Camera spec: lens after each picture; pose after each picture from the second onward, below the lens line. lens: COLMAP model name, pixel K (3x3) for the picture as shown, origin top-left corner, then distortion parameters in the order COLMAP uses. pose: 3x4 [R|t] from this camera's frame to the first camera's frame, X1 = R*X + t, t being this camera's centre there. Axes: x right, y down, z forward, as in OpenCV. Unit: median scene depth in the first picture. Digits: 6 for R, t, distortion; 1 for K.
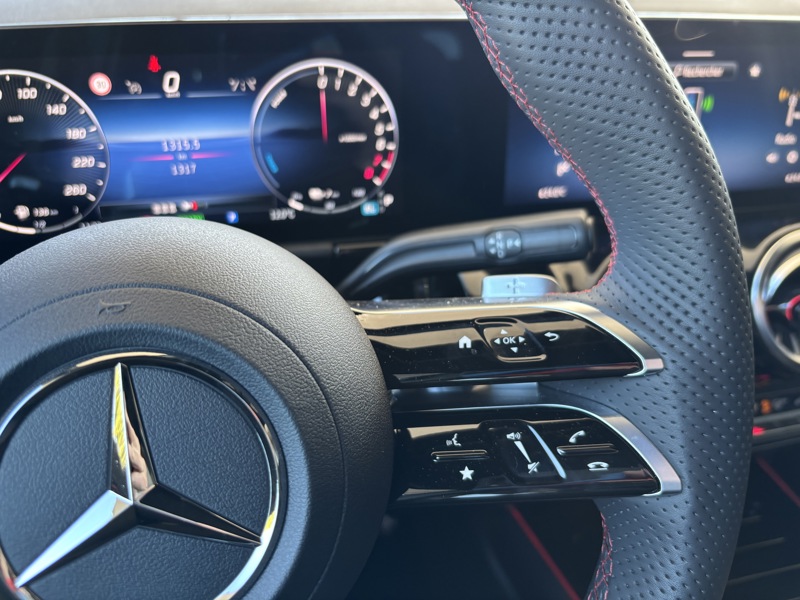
lens RADIAL K [[638.0, 0, 400.0], [0, 638.0, 300.0], [0, 0, 1]] dist [0.015495, -0.060707]
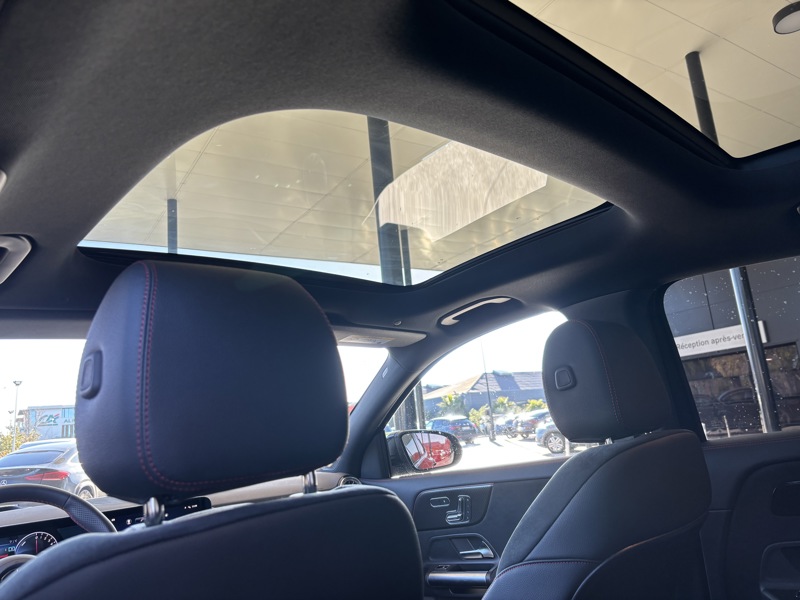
lens RADIAL K [[612.7, 0, 403.1], [0, 612.7, 303.9], [0, 0, 1]] dist [0.034969, -0.058729]
pose [[0.861141, 0.006099, 0.508329, -0.112108], [0.326570, 0.759685, -0.562345, 1.410527], [-0.389600, 0.650263, 0.652204, -3.230544]]
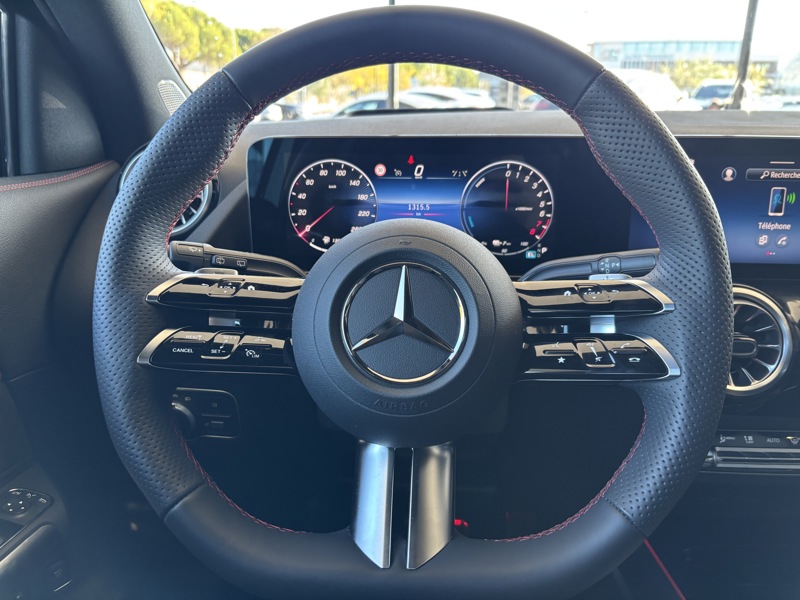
lens RADIAL K [[612.7, 0, 403.1], [0, 612.7, 303.9], [0, 0, 1]] dist [0.034969, -0.058729]
pose [[0.957291, 0.083032, -0.276949, 0.083554], [-0.128062, 0.980559, -0.148673, 0.252520], [0.259220, 0.177790, 0.949313, -0.494619]]
